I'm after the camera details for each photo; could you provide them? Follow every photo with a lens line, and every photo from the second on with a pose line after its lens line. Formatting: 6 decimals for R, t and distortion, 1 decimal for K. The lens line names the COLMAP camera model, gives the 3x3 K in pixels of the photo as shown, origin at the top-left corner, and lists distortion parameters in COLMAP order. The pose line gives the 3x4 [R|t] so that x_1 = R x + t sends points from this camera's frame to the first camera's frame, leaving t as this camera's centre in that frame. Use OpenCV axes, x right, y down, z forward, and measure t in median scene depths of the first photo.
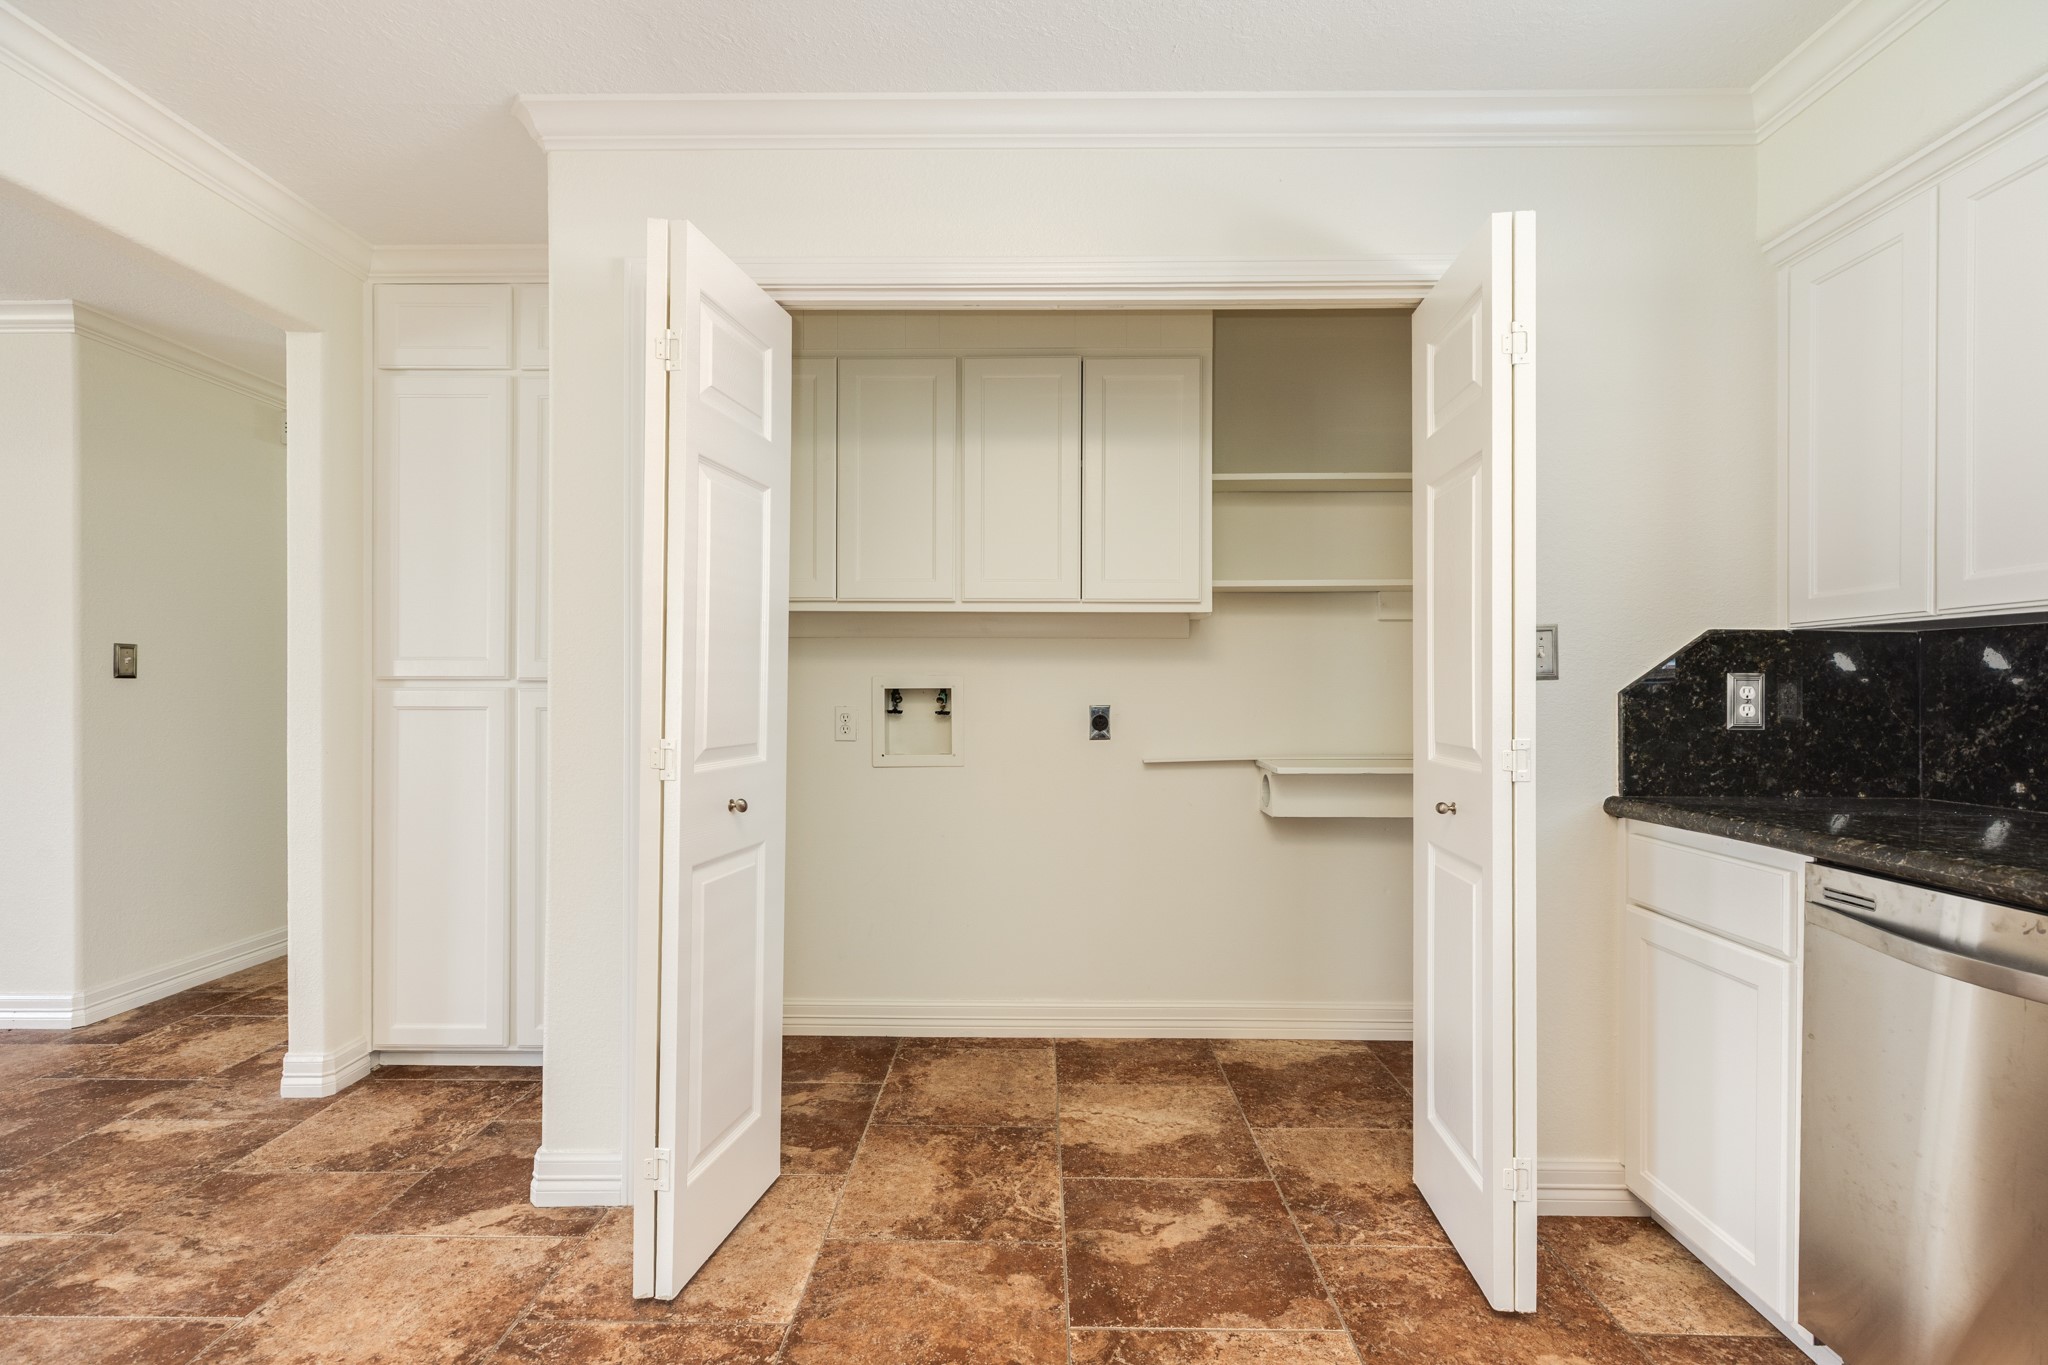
lens RADIAL K [[923.7, 0, 1033.3], [0, 923.7, 679.3], [0, 0, 1]] dist [0.005821, 0.000241]
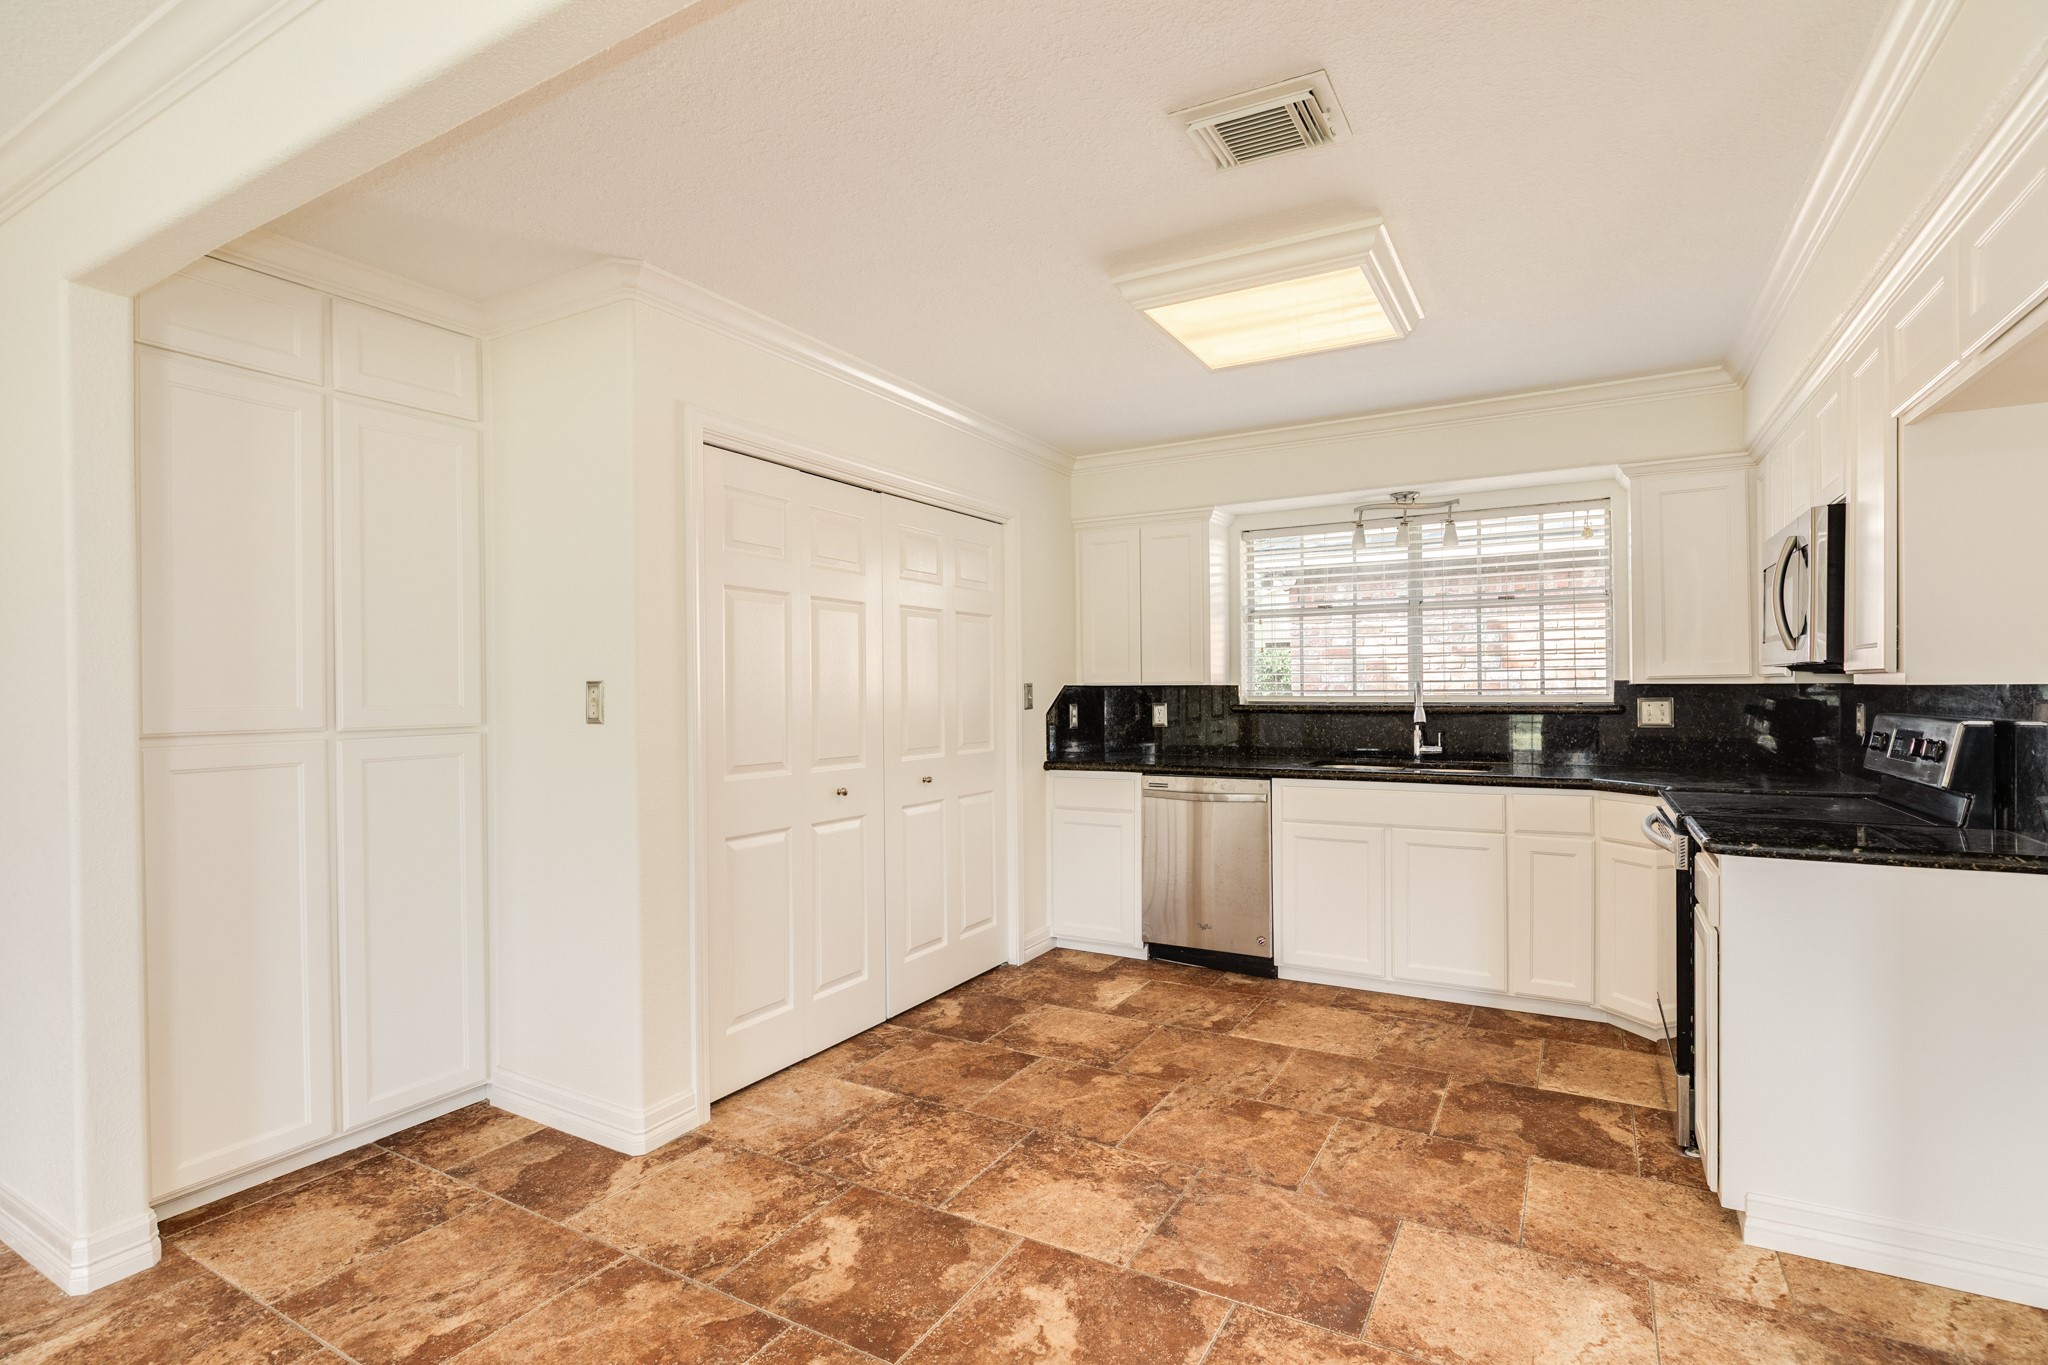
lens RADIAL K [[985.9, 0, 1028.4], [0, 985.9, 691.0], [0, 0, 1]] dist [-0.000124, -0.000098]
pose [[0.476789, -0.008618, 0.878975, -1.513674], [0.002239, 0.999961, 0.008590, -0.063522], [-0.879015, -0.002128, 0.476790, -0.080871]]
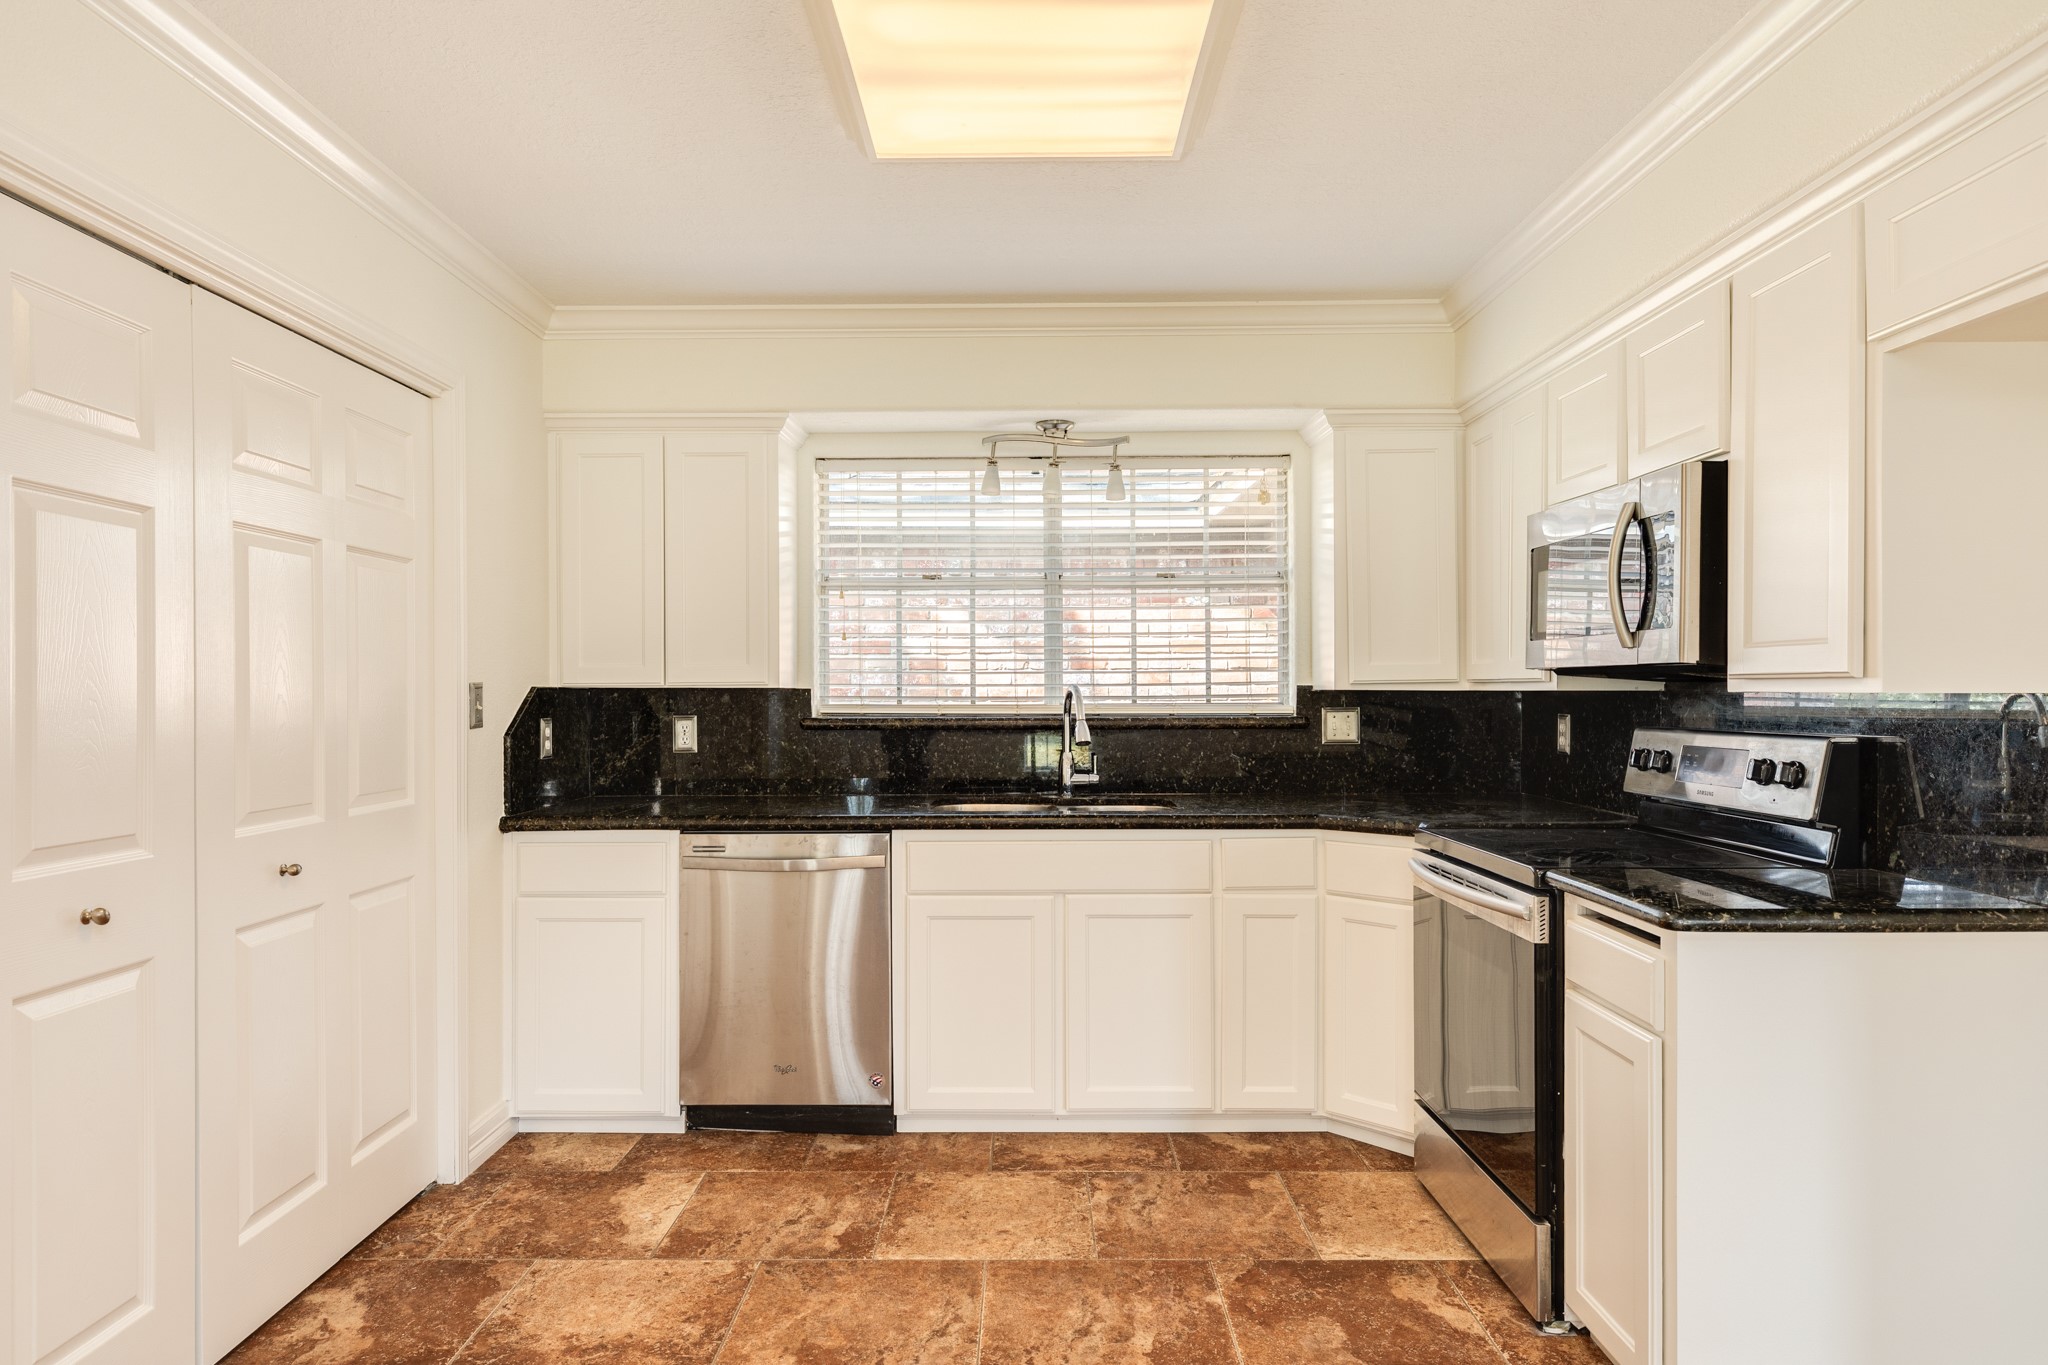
lens RADIAL K [[1228.3, 0, 1021.9], [0, 1228.3, 690.4], [0, 0, 1]] dist [0.007357, 0.000951]
pose [[-0.010228, -0.003208, 0.999943, -1.129660], [-0.005568, 0.999980, 0.003152, -0.060631], [-0.999932, -0.005535, -0.010246, 0.316391]]
